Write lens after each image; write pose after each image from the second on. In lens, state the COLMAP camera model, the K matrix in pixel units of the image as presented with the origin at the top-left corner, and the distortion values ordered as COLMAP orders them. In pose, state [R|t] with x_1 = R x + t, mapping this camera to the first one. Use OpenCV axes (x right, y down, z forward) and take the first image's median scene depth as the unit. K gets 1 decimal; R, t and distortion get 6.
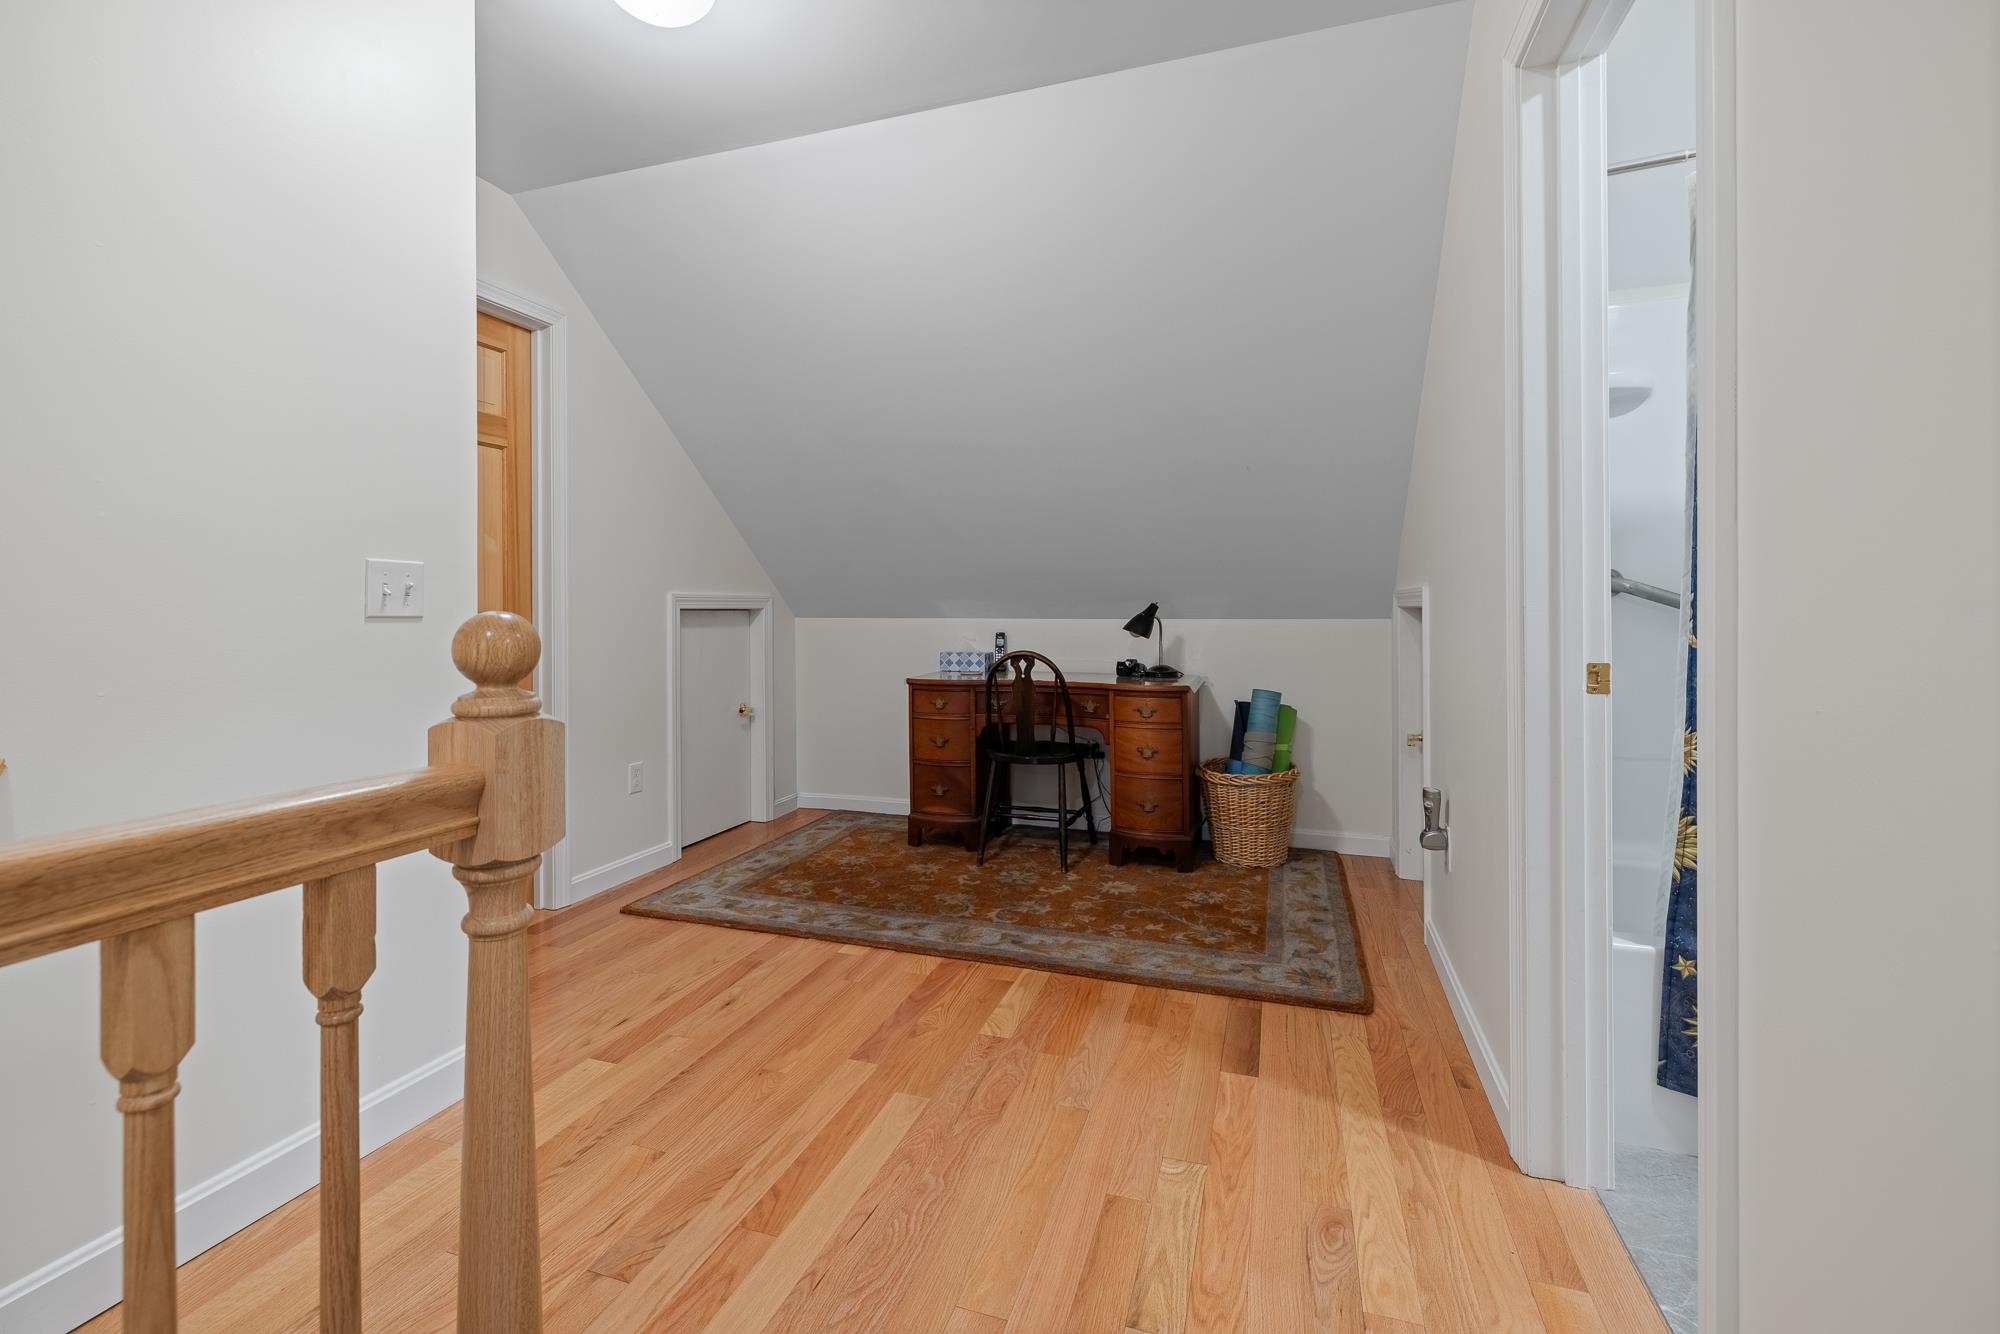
lens RADIAL K [[865.0, 0, 988.8], [0, 865.0, 610.5], [0, 0, 1]] dist [-0.002599, 0.000155]
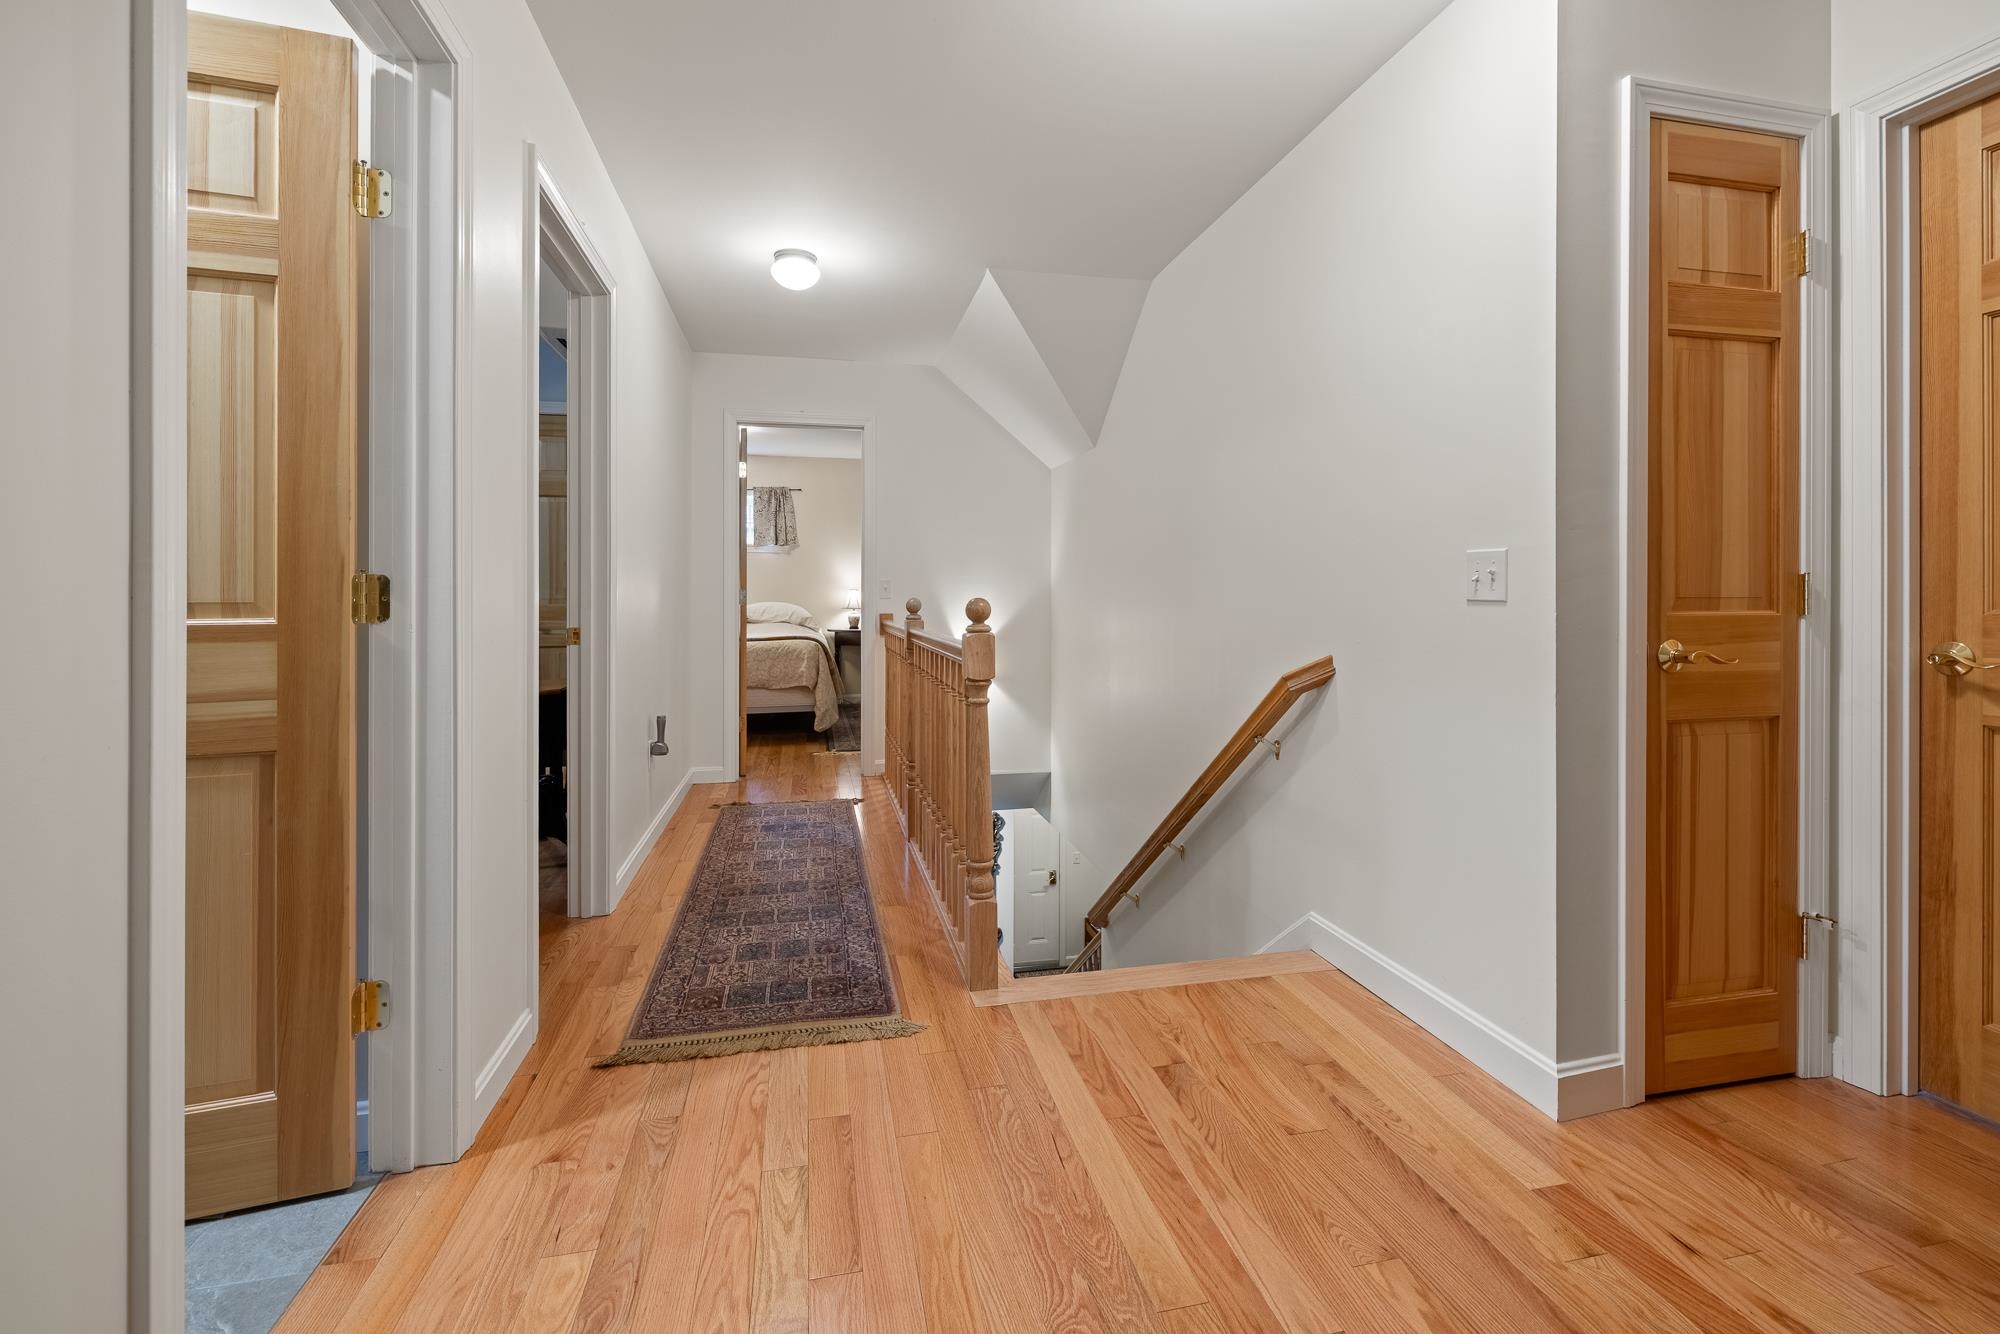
lens RADIAL K [[865.0, 0, 1004.2], [0, 865.0, 597.3], [0, 0, 1]] dist [-0.002599, 0.000155]
pose [[-0.850135, 0.004218, -0.526547, 0.476153], [0.002928, 0.999990, 0.003283, -0.002526], [0.526556, 0.001250, -0.850140, 1.838451]]
